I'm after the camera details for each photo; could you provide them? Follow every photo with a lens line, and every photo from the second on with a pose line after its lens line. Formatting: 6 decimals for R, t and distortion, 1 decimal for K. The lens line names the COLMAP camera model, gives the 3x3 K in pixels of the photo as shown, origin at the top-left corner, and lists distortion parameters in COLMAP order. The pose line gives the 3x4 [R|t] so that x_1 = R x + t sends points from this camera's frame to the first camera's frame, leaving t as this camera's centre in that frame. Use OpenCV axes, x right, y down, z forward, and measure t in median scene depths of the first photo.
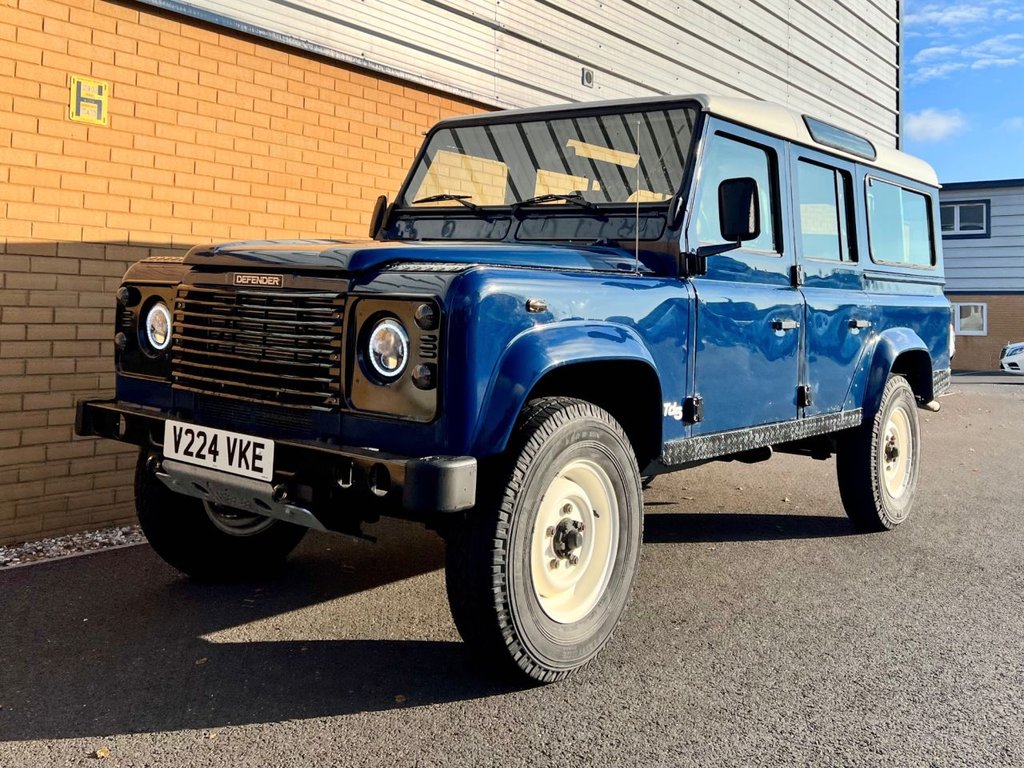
lens RADIAL K [[975.6, 0, 512.5], [0, 975.6, 259.3], [0, 0, 1]] dist [0.070749, -0.105885]
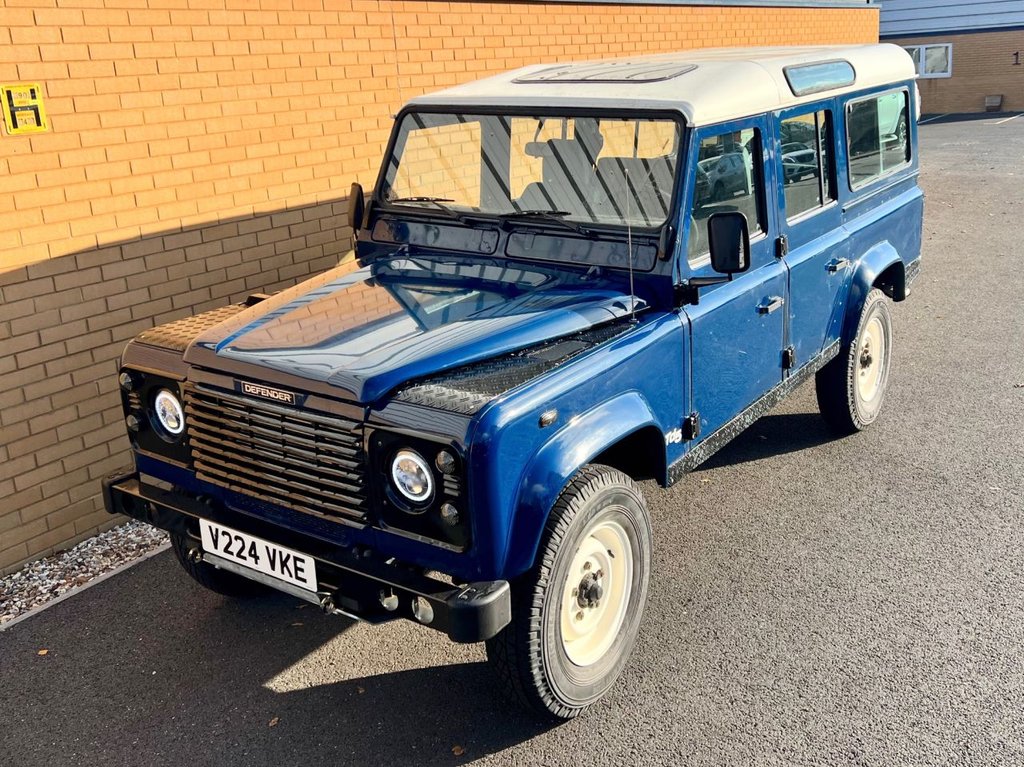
lens RADIAL K [[999.0, 0, 542.3], [0, 999.0, 309.3], [0, 0, 1]] dist [0.028723, -0.007258]
pose [[0.993753, -0.099077, 0.051361, -0.022684], [0.080156, 0.953903, 0.289213, -0.342917], [-0.077647, -0.283289, 0.955886, 0.012145]]
